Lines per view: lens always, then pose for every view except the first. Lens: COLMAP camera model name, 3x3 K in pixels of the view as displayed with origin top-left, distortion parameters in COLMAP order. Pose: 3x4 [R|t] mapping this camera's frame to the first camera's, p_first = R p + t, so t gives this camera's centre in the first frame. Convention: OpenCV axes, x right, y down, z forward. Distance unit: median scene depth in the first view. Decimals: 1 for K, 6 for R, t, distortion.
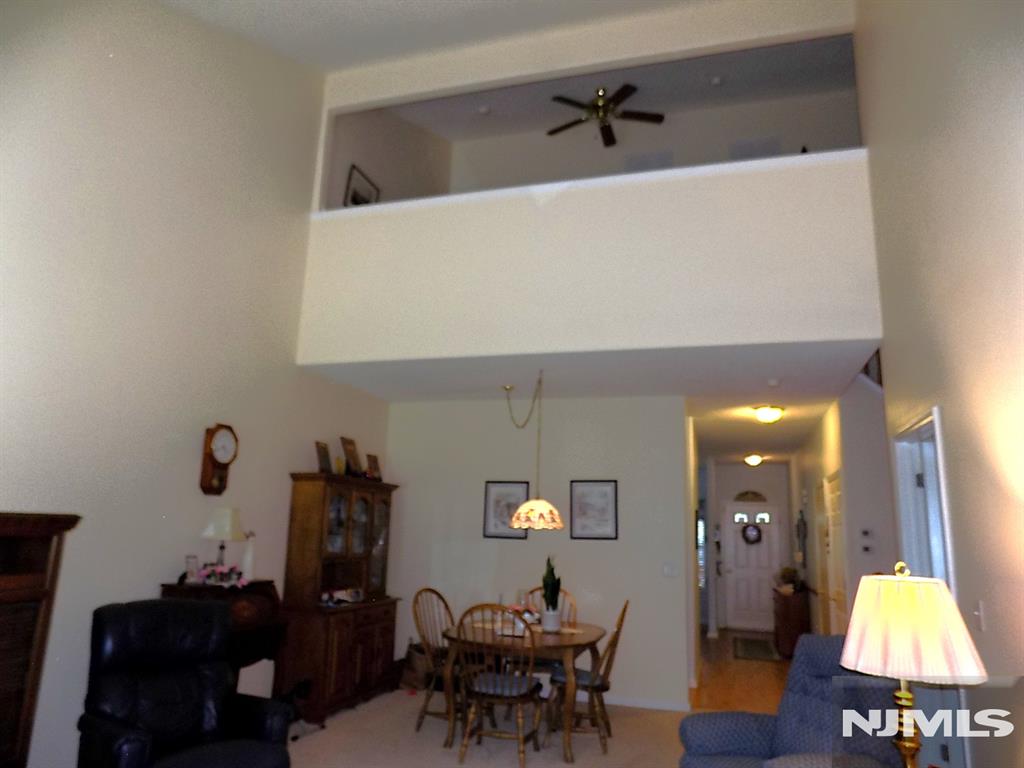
lens RADIAL K [[688.1, 0, 518.9], [0, 688.1, 377.7], [0, 0, 1]] dist [-0.080203, 0.068602]
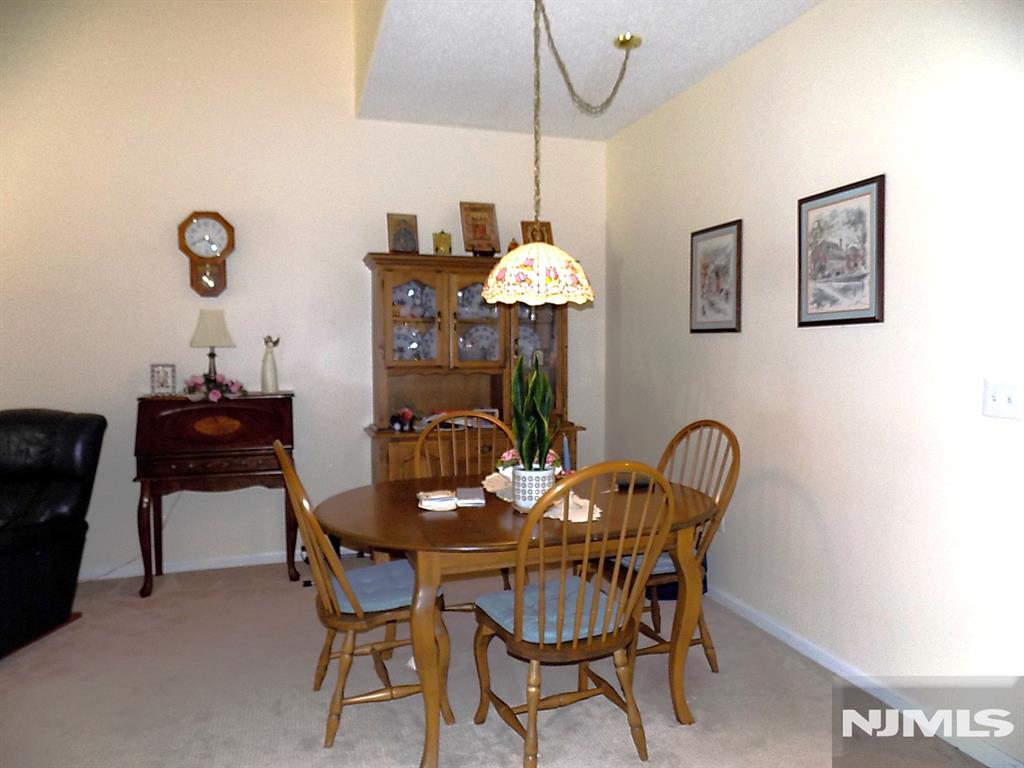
lens RADIAL K [[691.3, 0, 519.1], [0, 691.3, 377.3], [0, 0, 1]] dist [-0.079970, 0.084193]
pose [[0.573931, 0.004750, -0.818890, 0.406722], [0.200931, 0.968597, 0.146443, 0.192364], [0.793871, -0.248589, 0.554953, 0.690917]]
